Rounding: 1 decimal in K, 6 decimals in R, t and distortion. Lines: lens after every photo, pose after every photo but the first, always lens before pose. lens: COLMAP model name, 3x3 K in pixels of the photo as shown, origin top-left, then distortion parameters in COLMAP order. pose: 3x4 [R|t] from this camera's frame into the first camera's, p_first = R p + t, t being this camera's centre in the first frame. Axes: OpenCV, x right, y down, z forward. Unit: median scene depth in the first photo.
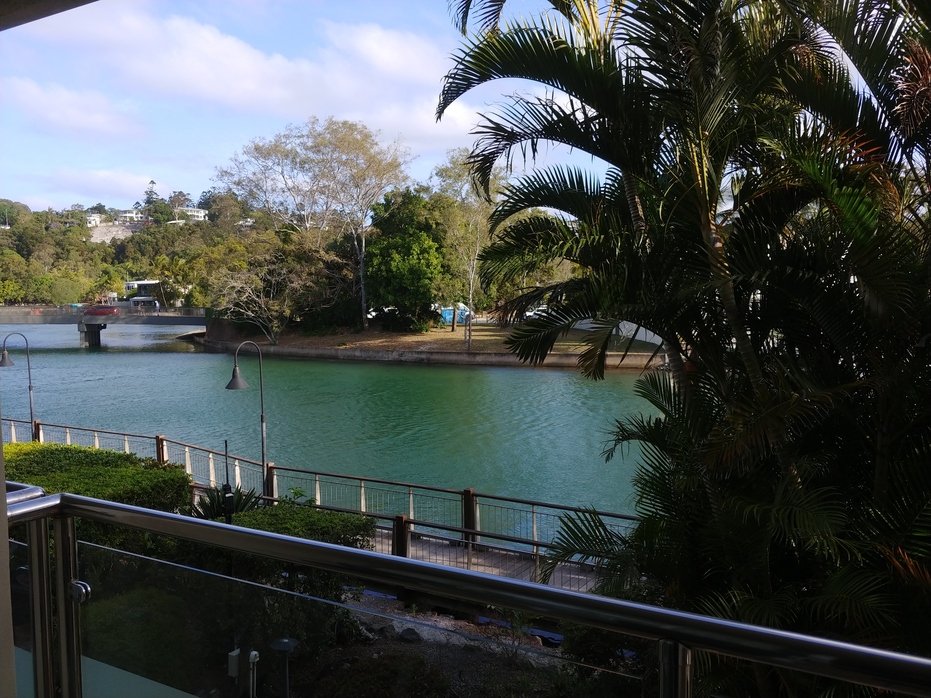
lens RADIAL K [[776.1, 0, 465.5], [0, 776.1, 349.0], [0, 0, 1]] dist [0.138578, 0.000069]
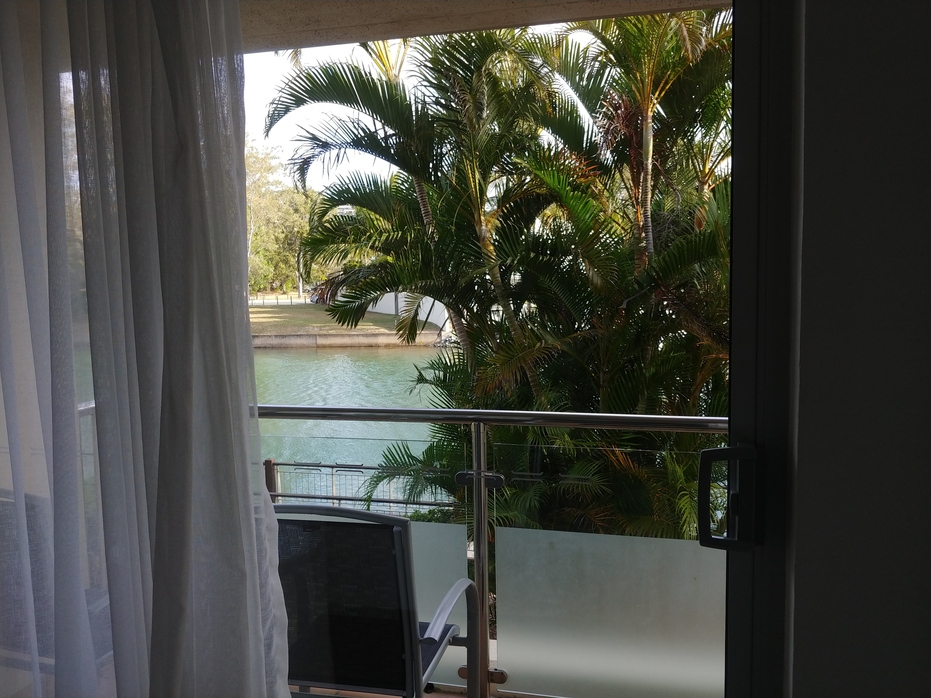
lens RADIAL K [[776.1, 0, 465.5], [0, 776.1, 349.0], [0, 0, 1]] dist [0.138578, 0.000069]
pose [[0.959629, -0.023842, 0.280257, -0.079960], [0.017424, 0.999526, 0.025370, 0.015266], [-0.280729, -0.019462, 0.959590, -0.225679]]
